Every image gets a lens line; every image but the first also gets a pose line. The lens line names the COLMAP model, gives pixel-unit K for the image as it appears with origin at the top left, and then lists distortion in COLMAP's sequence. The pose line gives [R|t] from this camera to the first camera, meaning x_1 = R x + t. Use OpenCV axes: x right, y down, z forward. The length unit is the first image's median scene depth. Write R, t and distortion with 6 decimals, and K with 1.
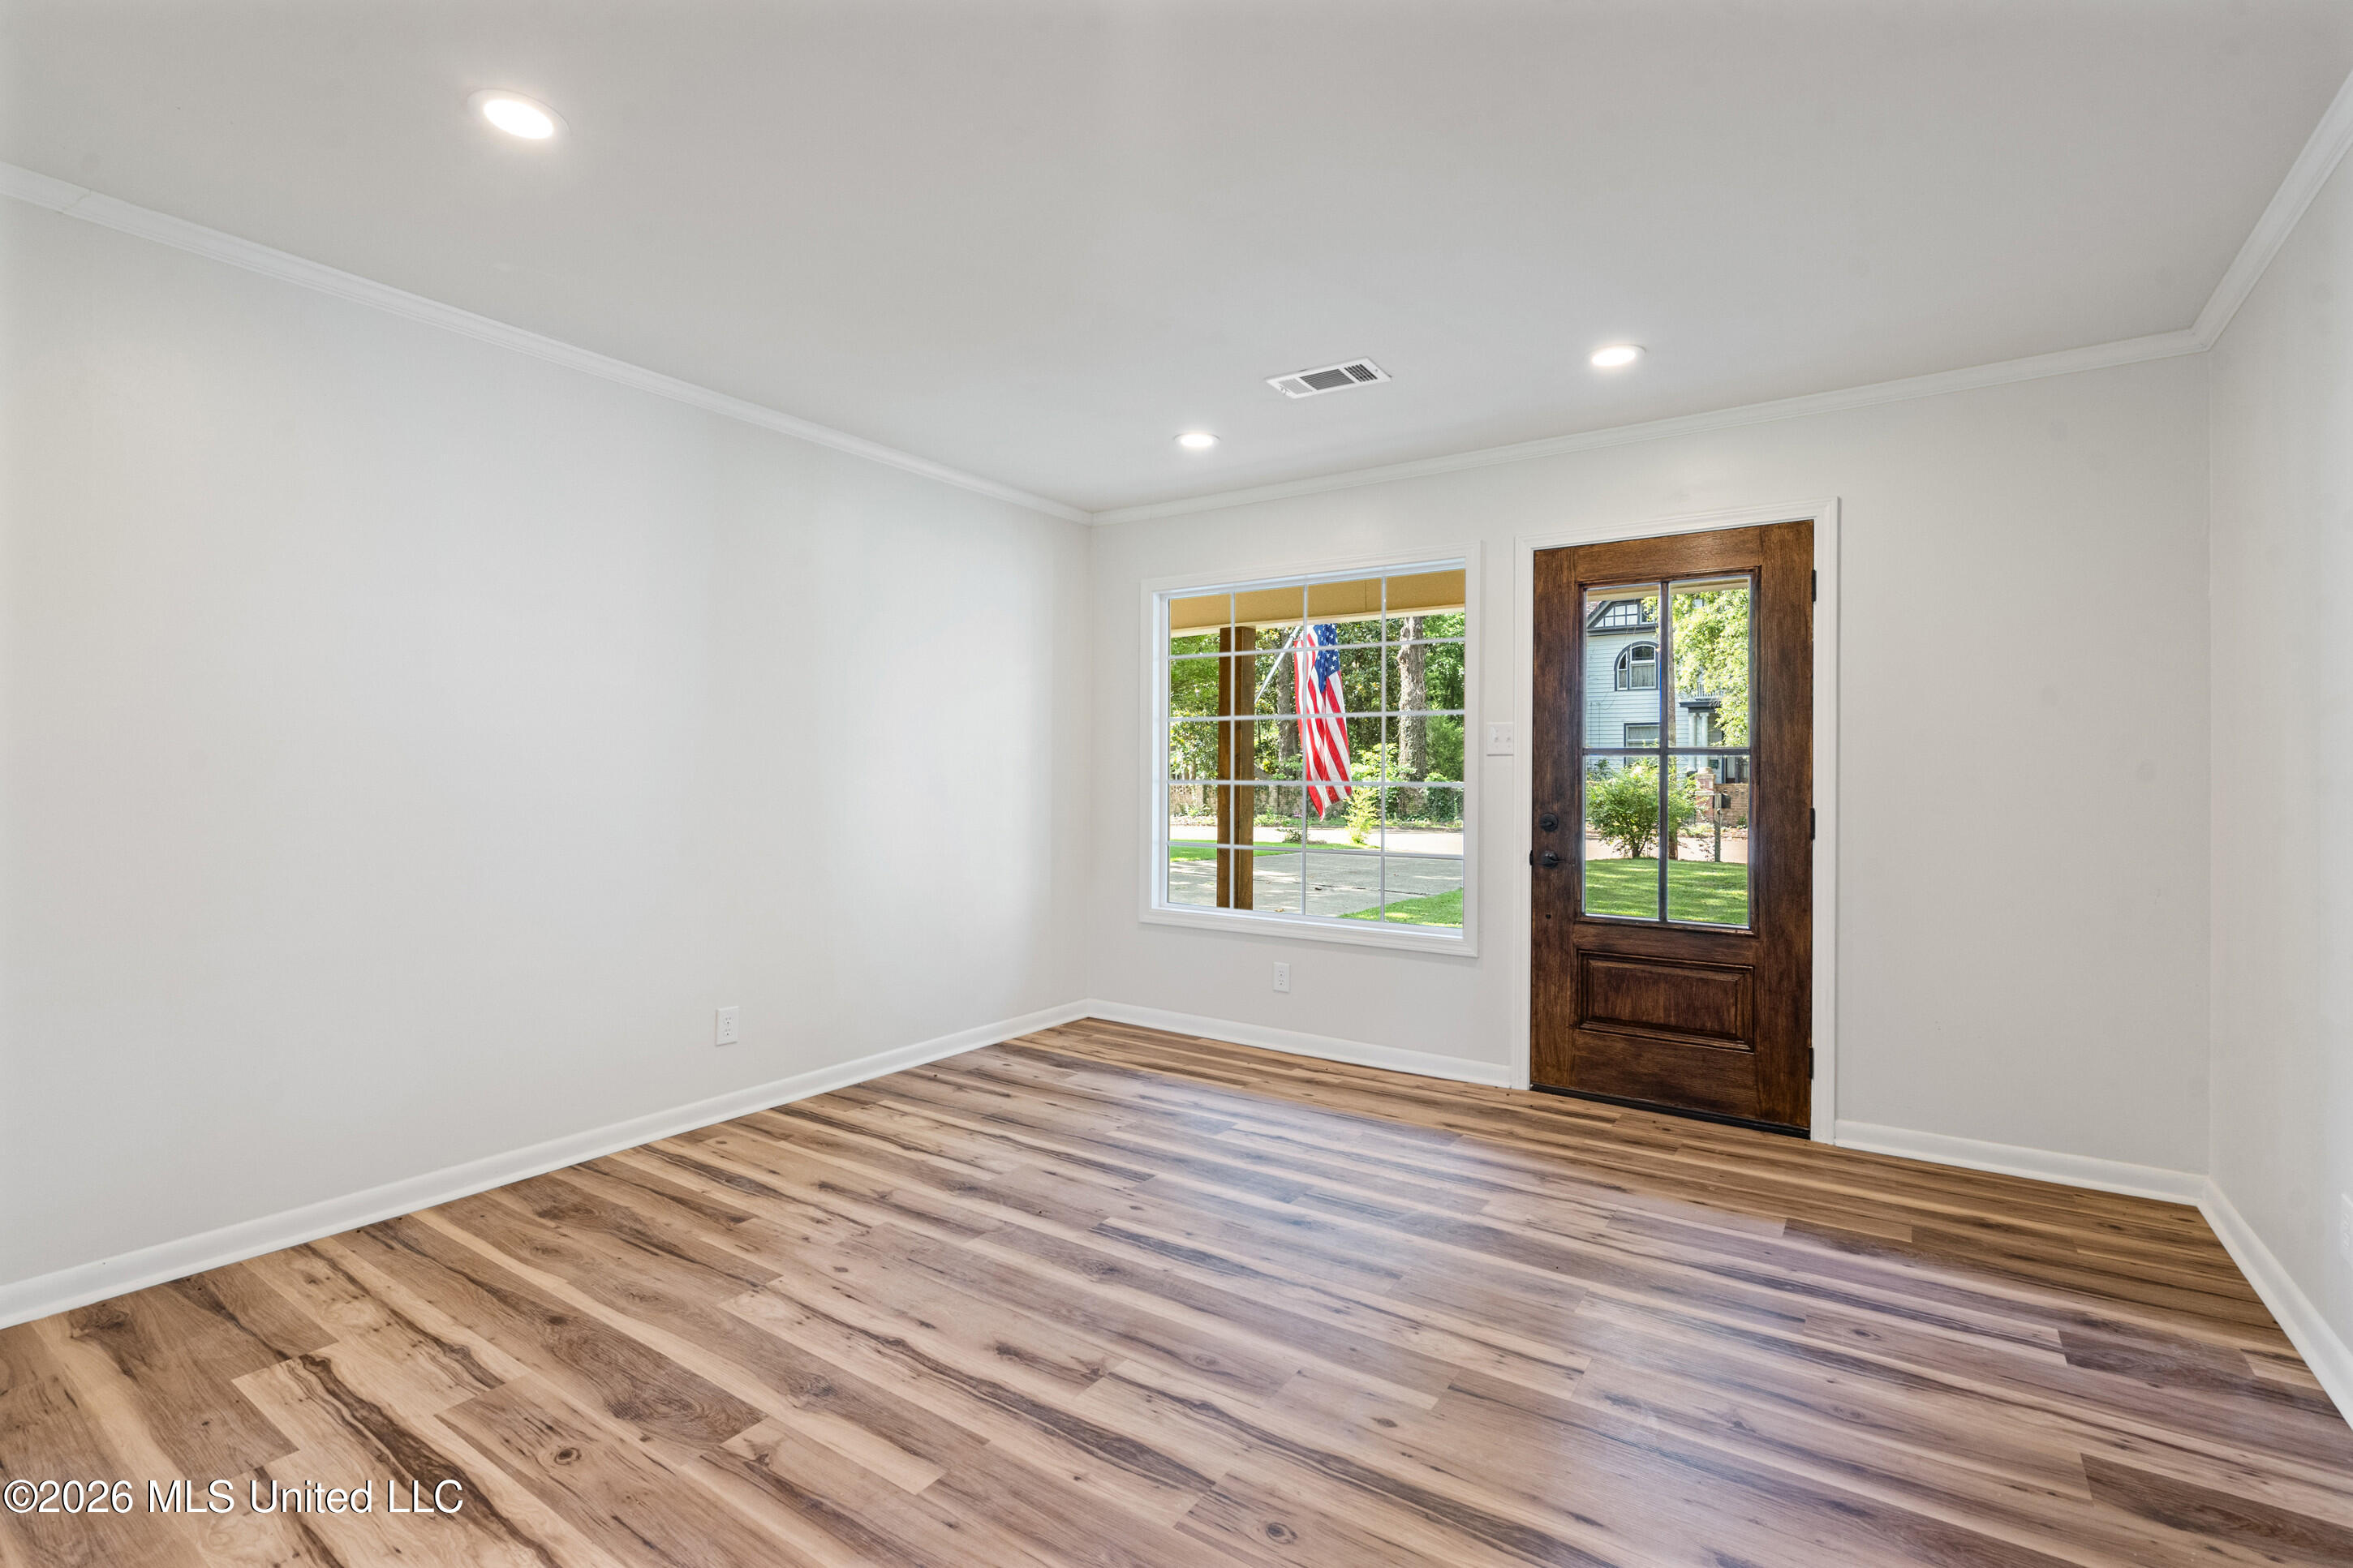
lens RADIAL K [[1082.7, 0, 1176.5], [0, 1082.7, 784.0], [0, 0, 1]] dist [-0.000351, 0.000652]
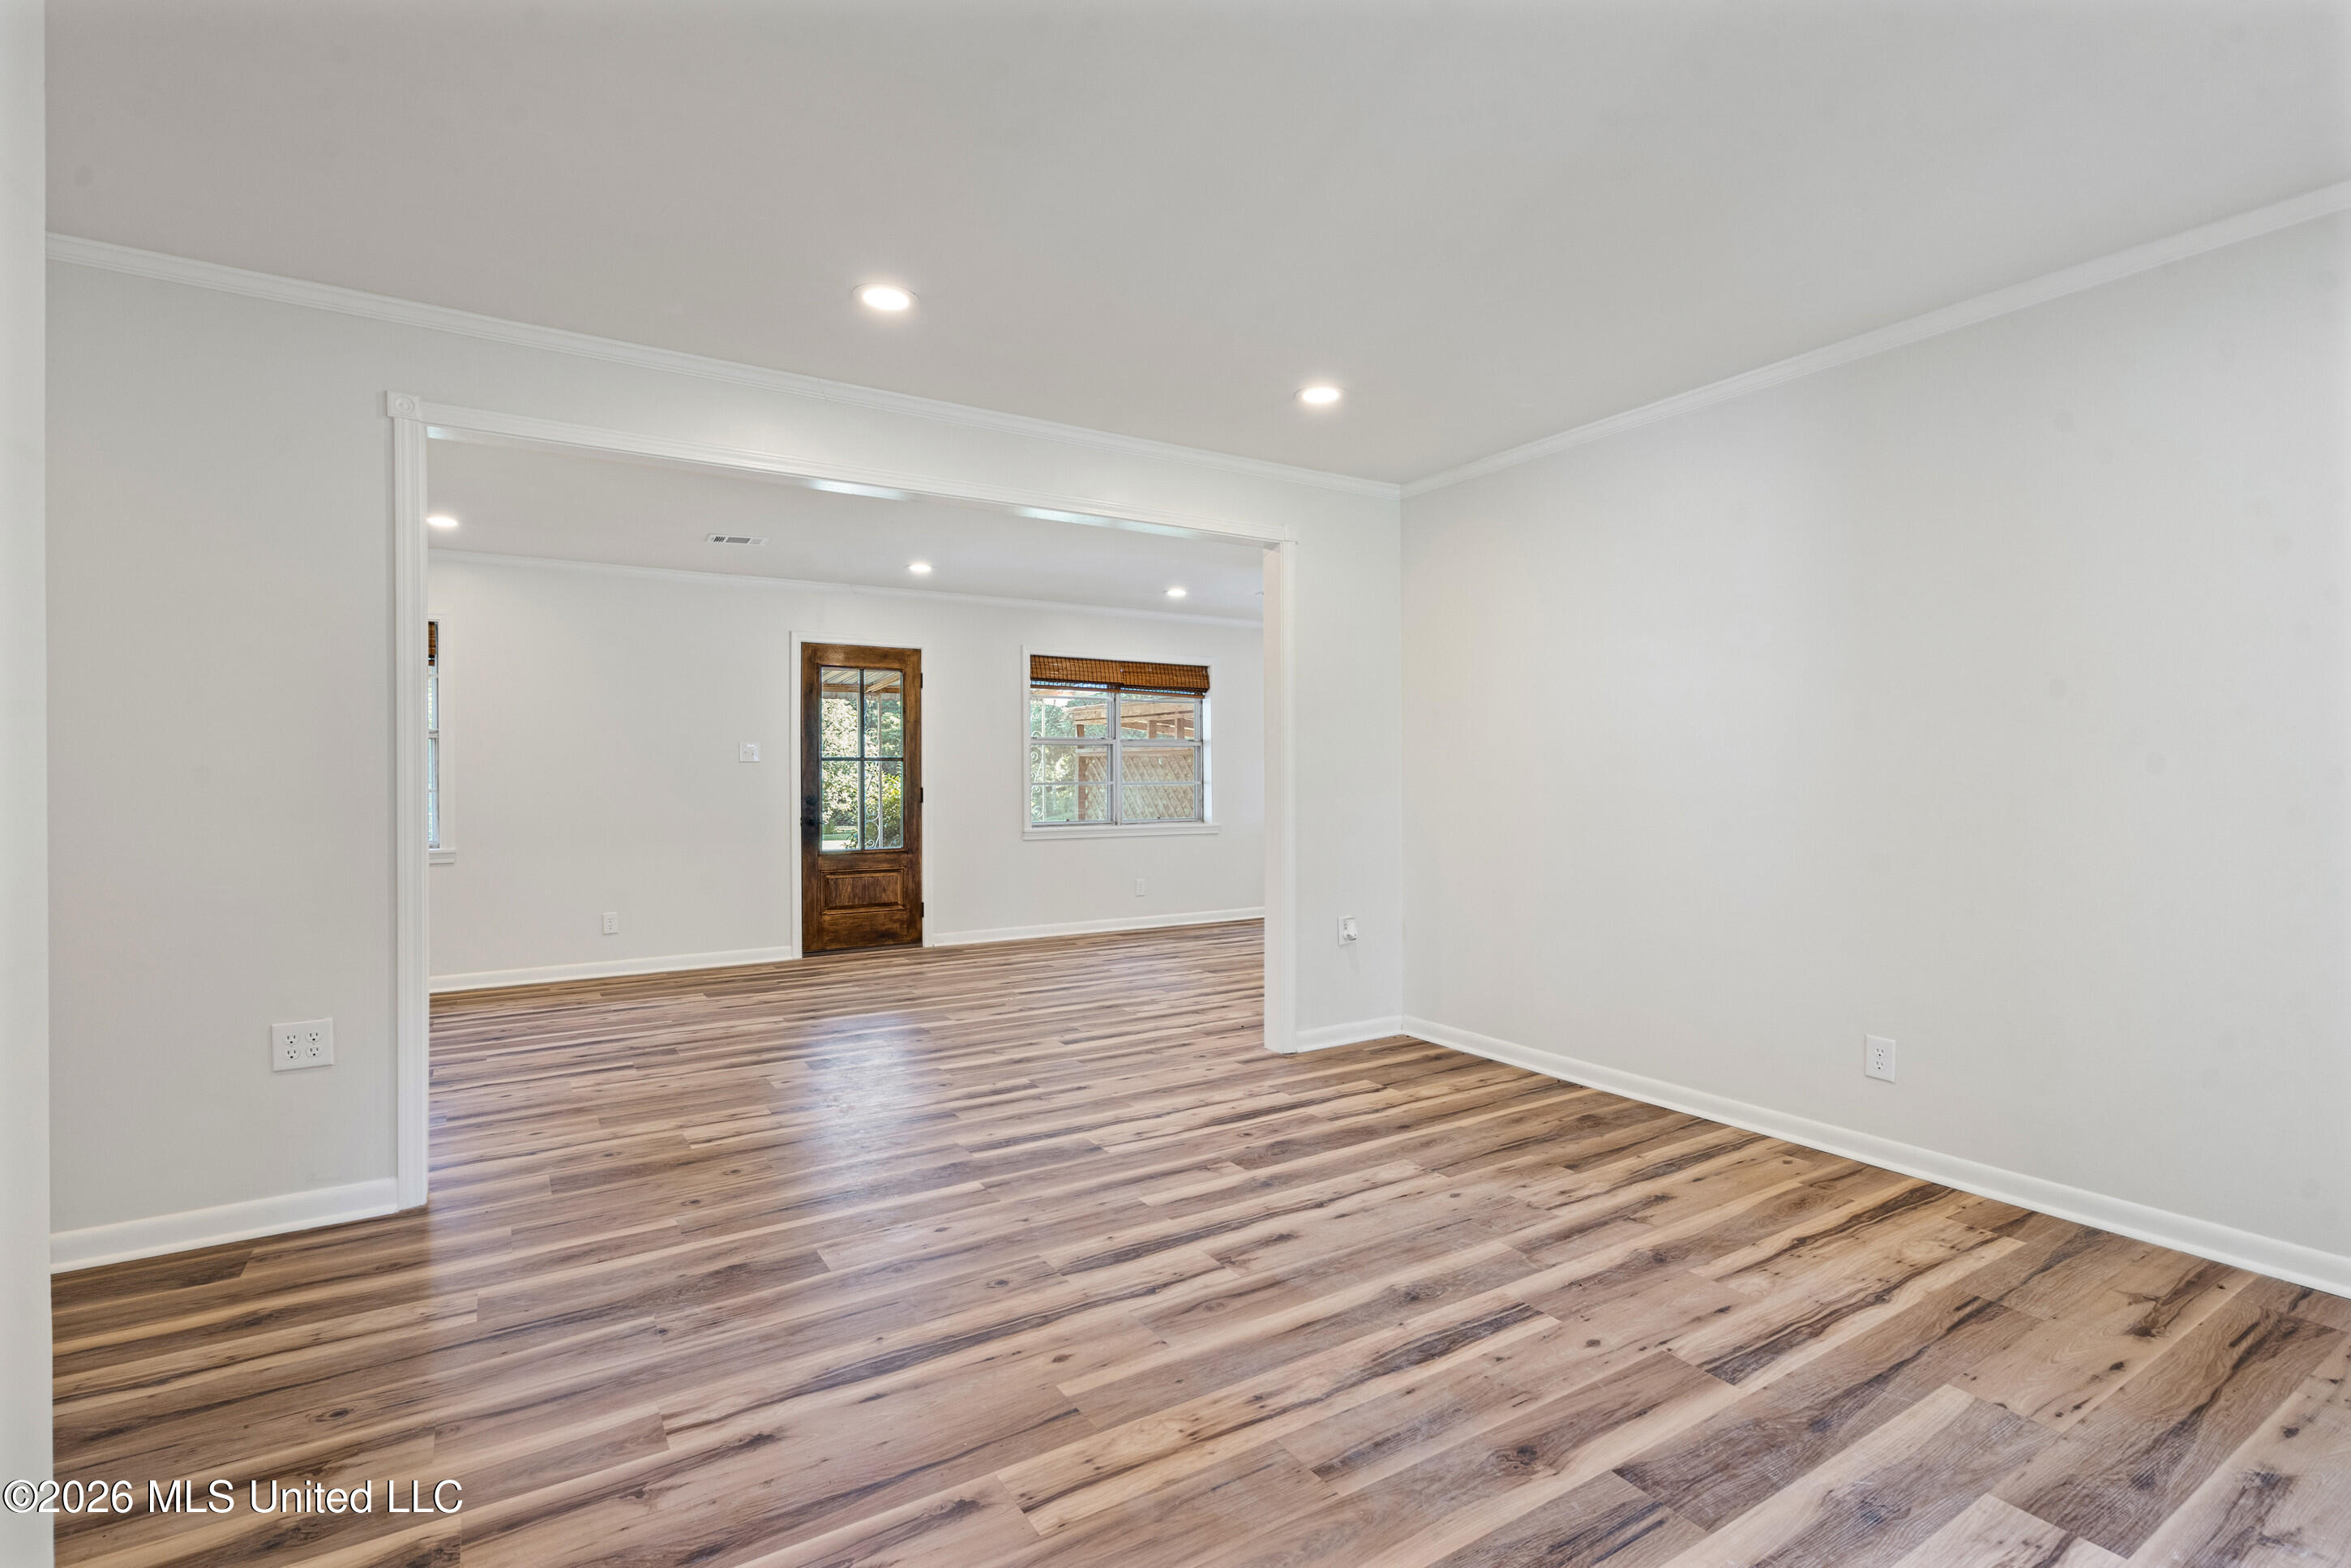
lens RADIAL K [[1082.0, 0, 1175.5], [0, 1082.0, 784.0], [0, 0, 1]] dist [-0.000351, 0.000652]
pose [[-0.395508, 0.003531, -0.918456, 0.820689], [-0.004420, 0.999974, 0.005747, -0.005440], [0.918452, 0.006333, -0.395482, 1.086332]]
